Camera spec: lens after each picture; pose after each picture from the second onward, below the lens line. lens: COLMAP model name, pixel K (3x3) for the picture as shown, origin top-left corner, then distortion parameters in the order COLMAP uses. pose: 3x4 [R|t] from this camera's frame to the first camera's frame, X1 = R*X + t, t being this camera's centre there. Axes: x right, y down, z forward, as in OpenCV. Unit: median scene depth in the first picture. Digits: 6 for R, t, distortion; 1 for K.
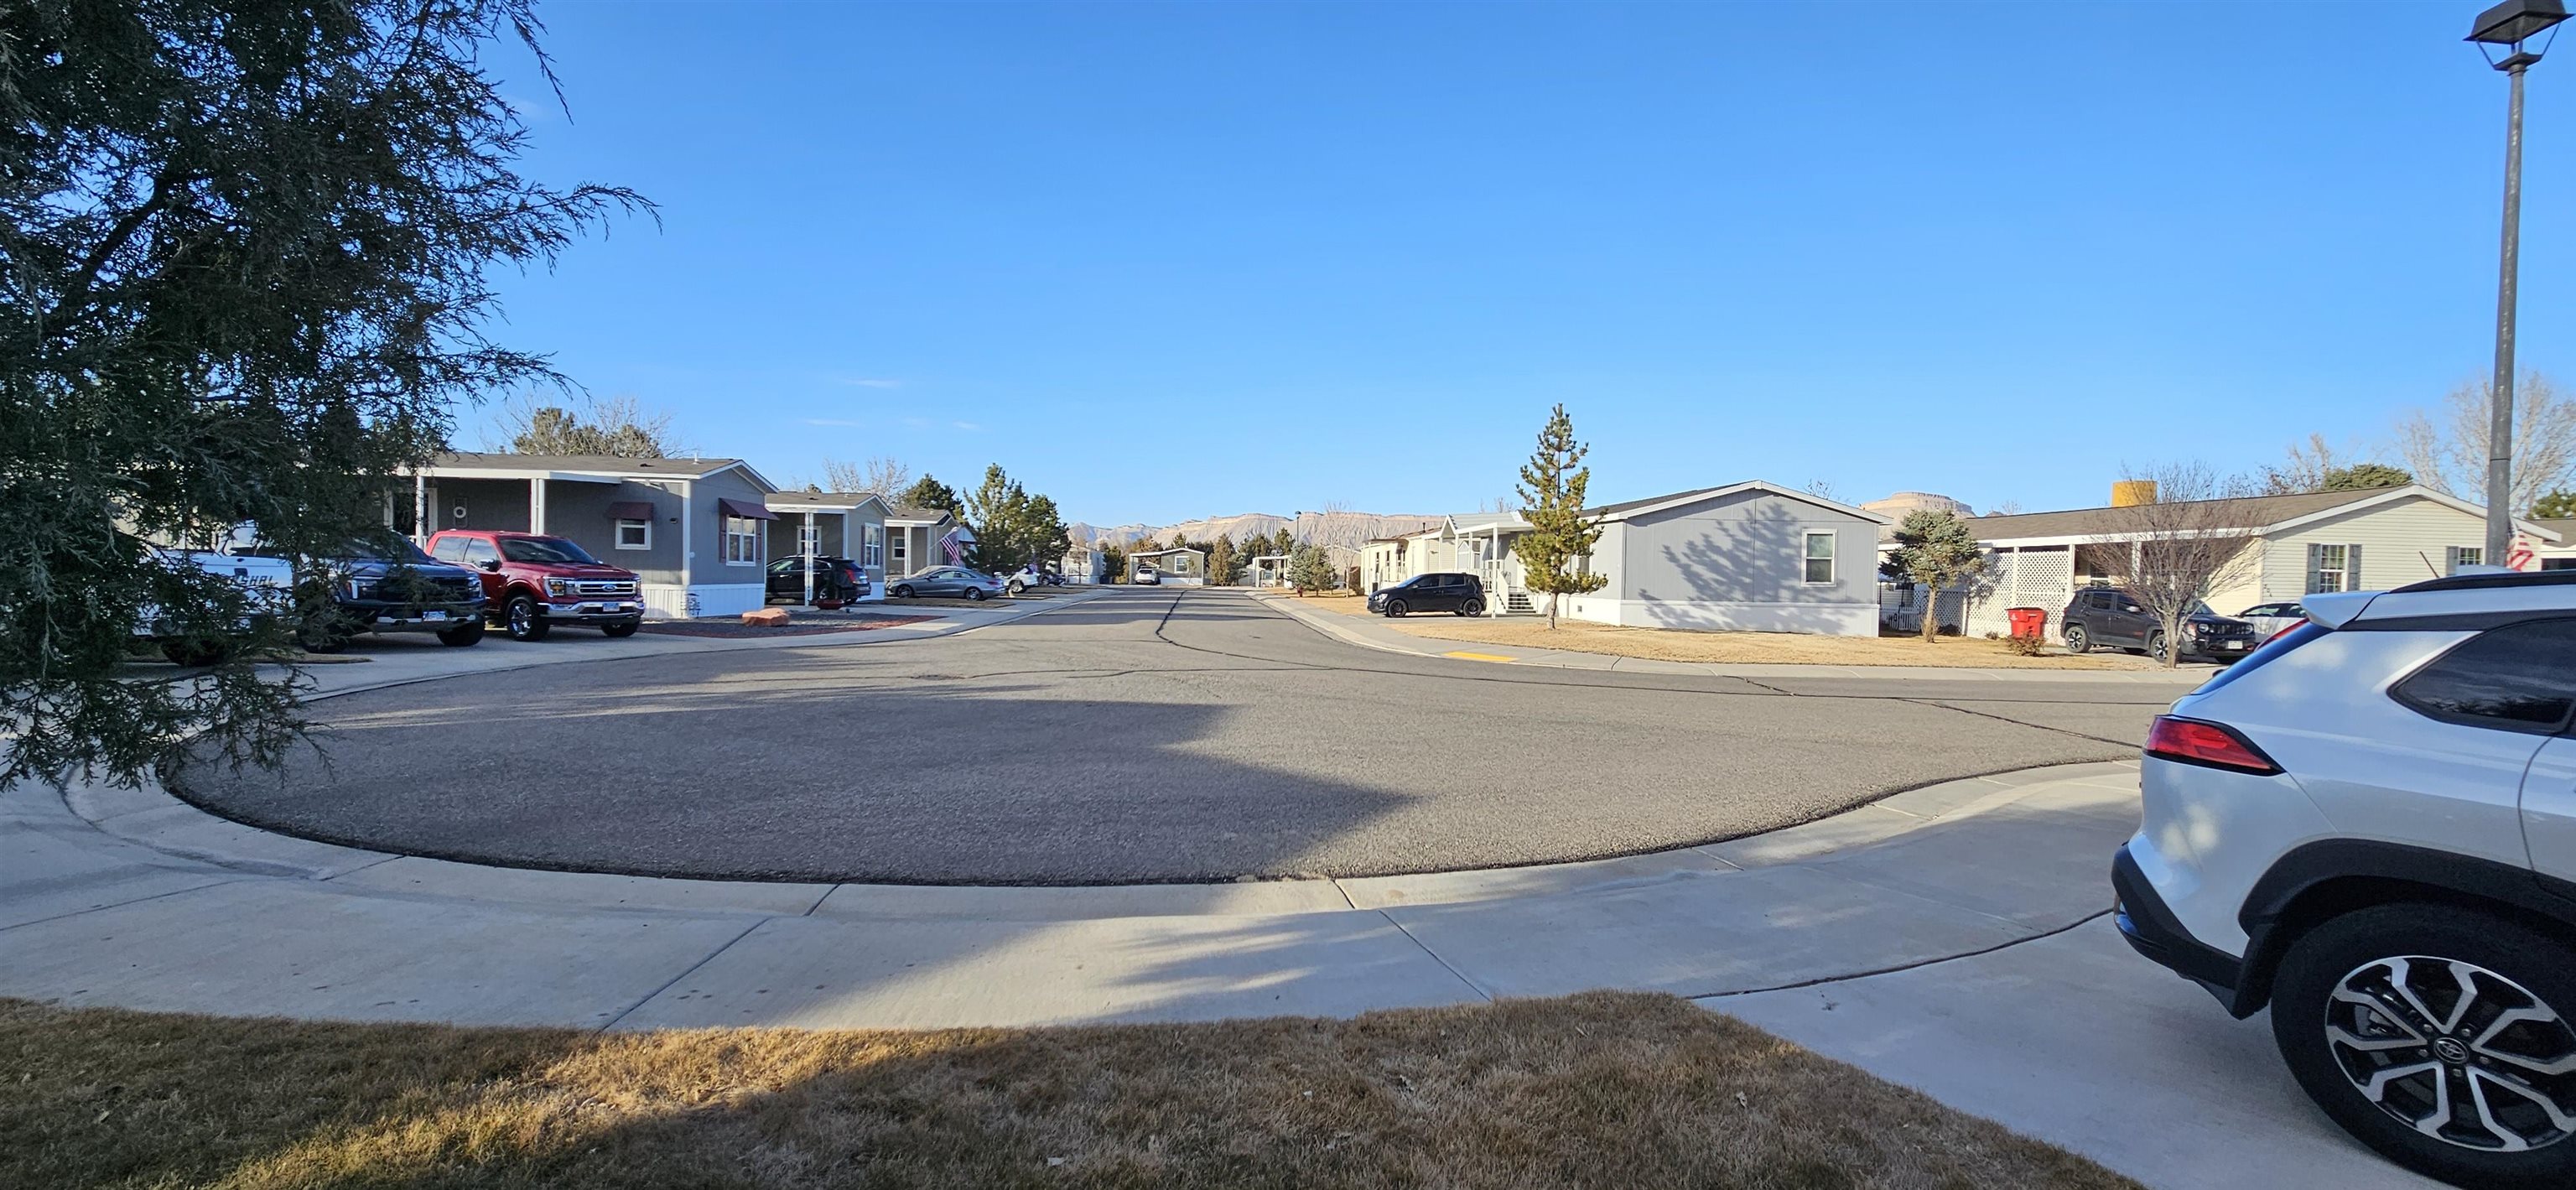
lens RADIAL K [[1053.0, 0, 1293.0], [0, 1053.0, 601.1], [0, 0, 1]] dist [0.001858, 0.000623]
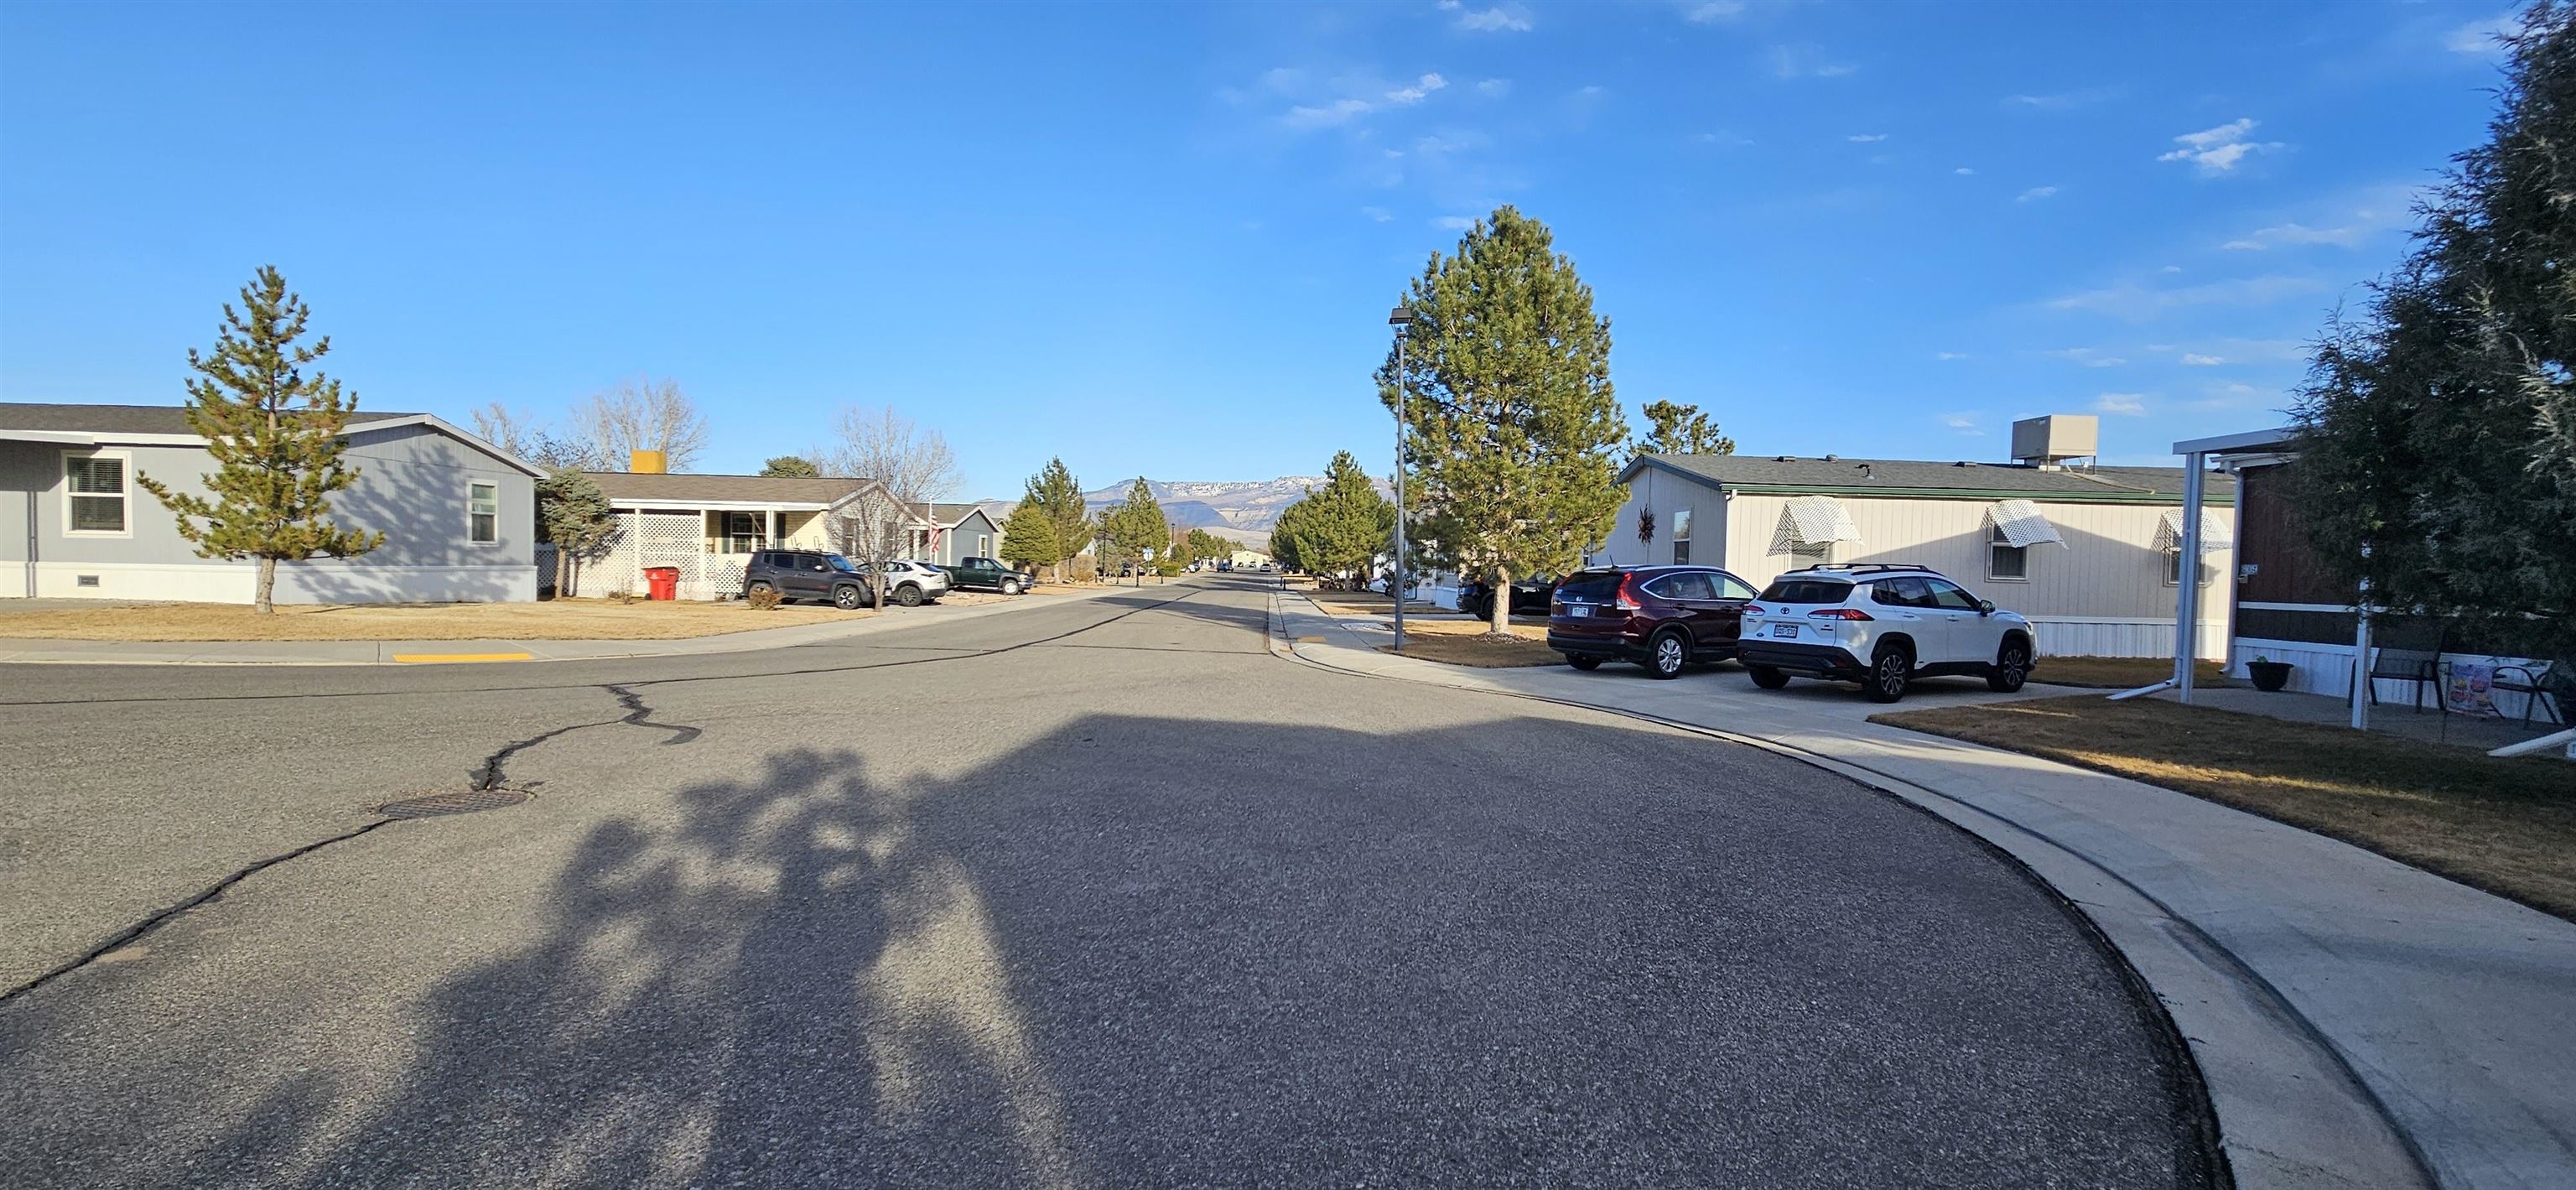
lens RADIAL K [[1053.0, 0, 1293.5], [0, 1053.0, 595.3], [0, 0, 1]] dist [0.001858, 0.000623]
pose [[0.069263, -0.044775, 0.996593, -0.314839], [0.001992, 0.998996, 0.044745, -0.011279], [-0.997596, -0.001114, 0.069283, 0.284246]]
